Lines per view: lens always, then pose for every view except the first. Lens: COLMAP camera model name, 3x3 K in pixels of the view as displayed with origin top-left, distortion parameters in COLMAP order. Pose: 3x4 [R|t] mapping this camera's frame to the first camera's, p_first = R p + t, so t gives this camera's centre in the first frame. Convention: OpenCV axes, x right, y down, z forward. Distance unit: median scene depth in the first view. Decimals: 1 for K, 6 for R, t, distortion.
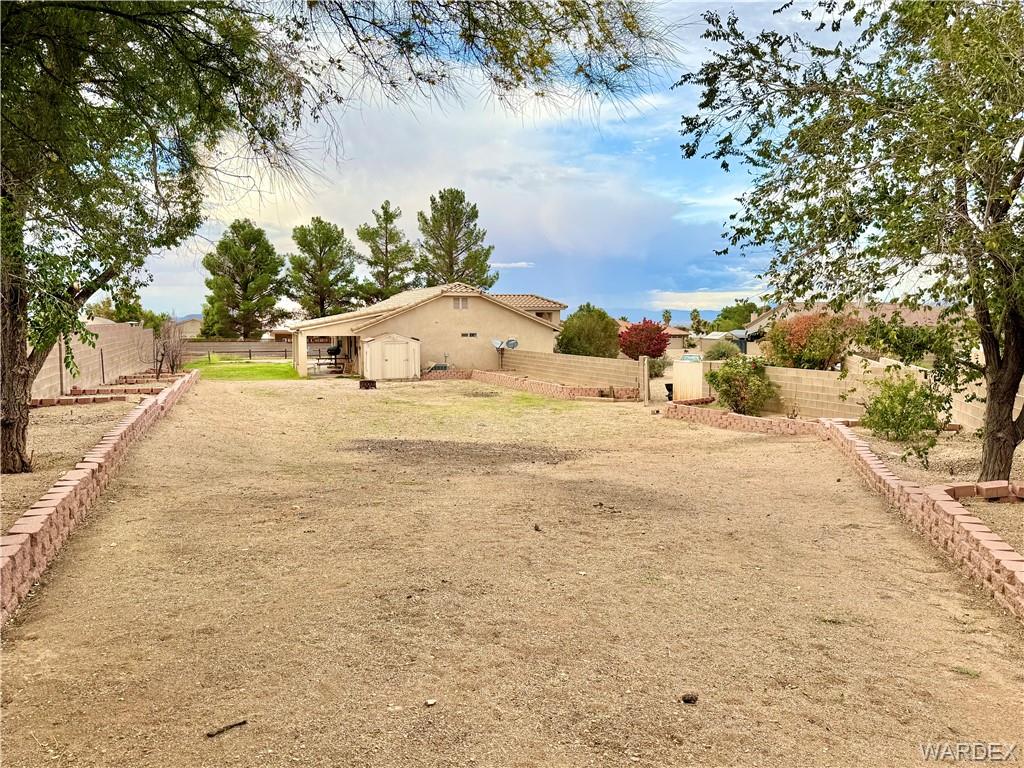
lens RADIAL K [[837.9, 0, 511.1], [0, 837.9, 387.1], [0, 0, 1]] dist [0.056349, -0.000109]
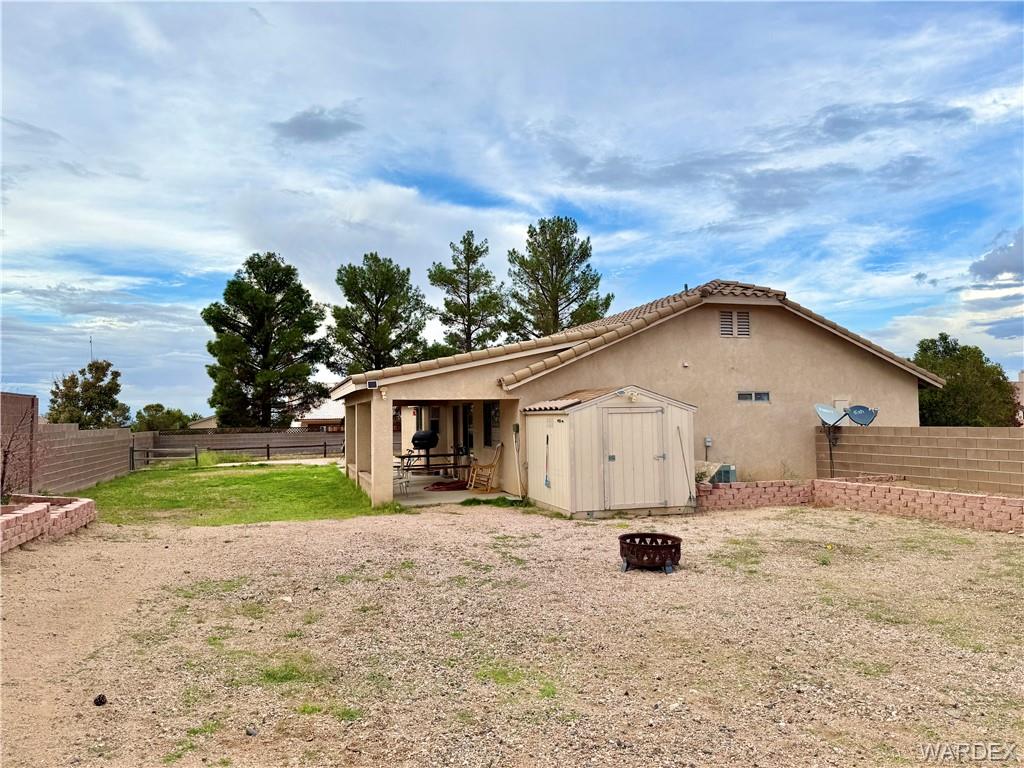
lens RADIAL K [[723.0, 0, 510.3], [0, 723.0, 383.5], [0, 0, 1]] dist [0.081996, -0.112161]
pose [[0.999831, -0.018362, 0.000441, -0.118743], [0.018269, 0.991647, -0.127681, -0.015397], [0.001907, 0.127667, 0.991815, 0.419293]]
